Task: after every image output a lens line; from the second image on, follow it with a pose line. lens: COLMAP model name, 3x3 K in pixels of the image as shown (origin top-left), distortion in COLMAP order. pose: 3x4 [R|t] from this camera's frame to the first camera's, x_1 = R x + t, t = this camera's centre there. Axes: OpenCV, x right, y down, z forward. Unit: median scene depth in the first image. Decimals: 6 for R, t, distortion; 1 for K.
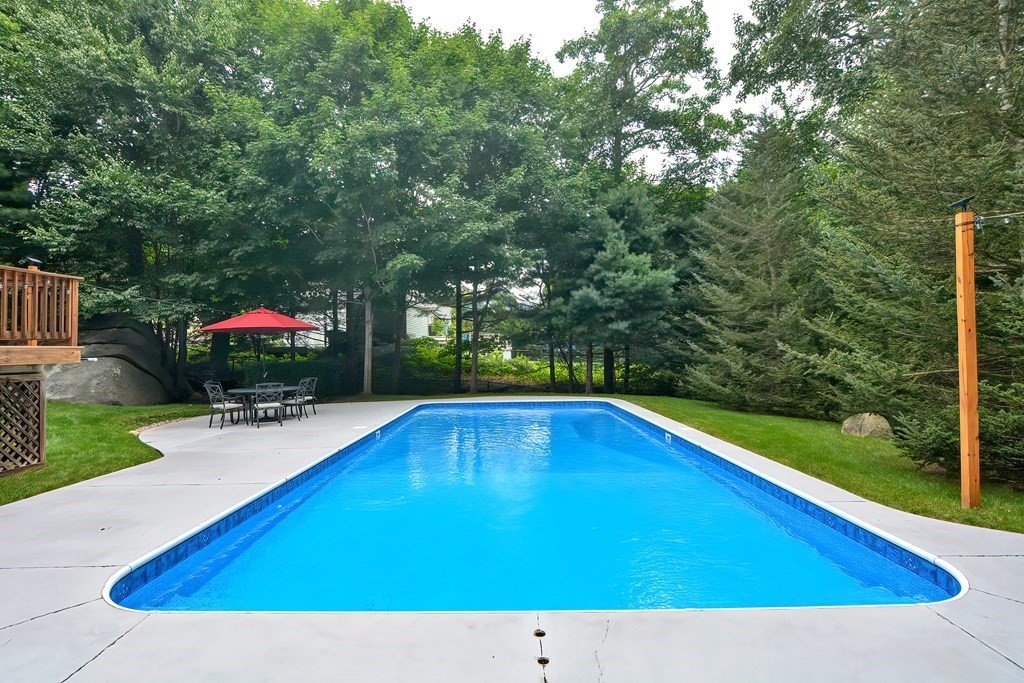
lens RADIAL K [[494.4, 0, 512.0], [0, 494.4, 341.5], [0, 0, 1]] dist [-0.013317, 0.000494]
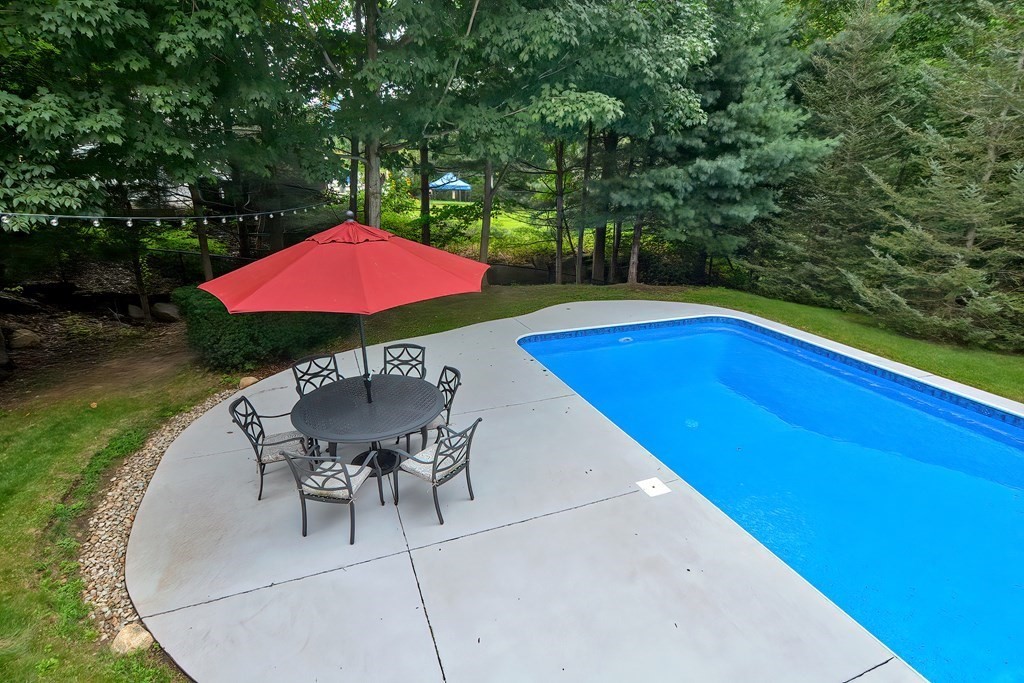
lens RADIAL K [[494.4, 0, 512.0], [0, 494.4, 341.5], [0, 0, 1]] dist [-0.013317, 0.000494]
pose [[0.902973, -0.120706, 0.412395, -0.507214], [-0.026927, 0.941953, 0.334664, -0.097059], [-0.428852, -0.313297, 0.847308, 0.493340]]
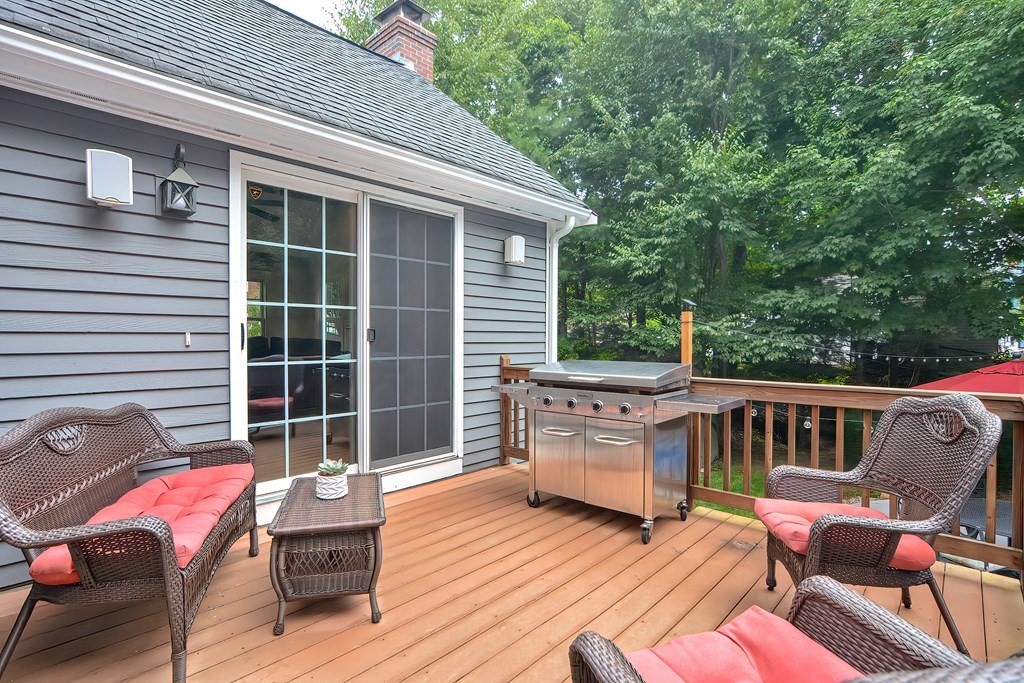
lens RADIAL K [[494.4, 0, 512.0], [0, 494.4, 341.5], [0, 0, 1]] dist [-0.013317, 0.000494]
pose [[0.769006, 0.008162, -0.639189, -0.522636], [0.006963, 0.999752, 0.021145, -0.085873], [0.639204, -0.020711, 0.768759, 0.237719]]
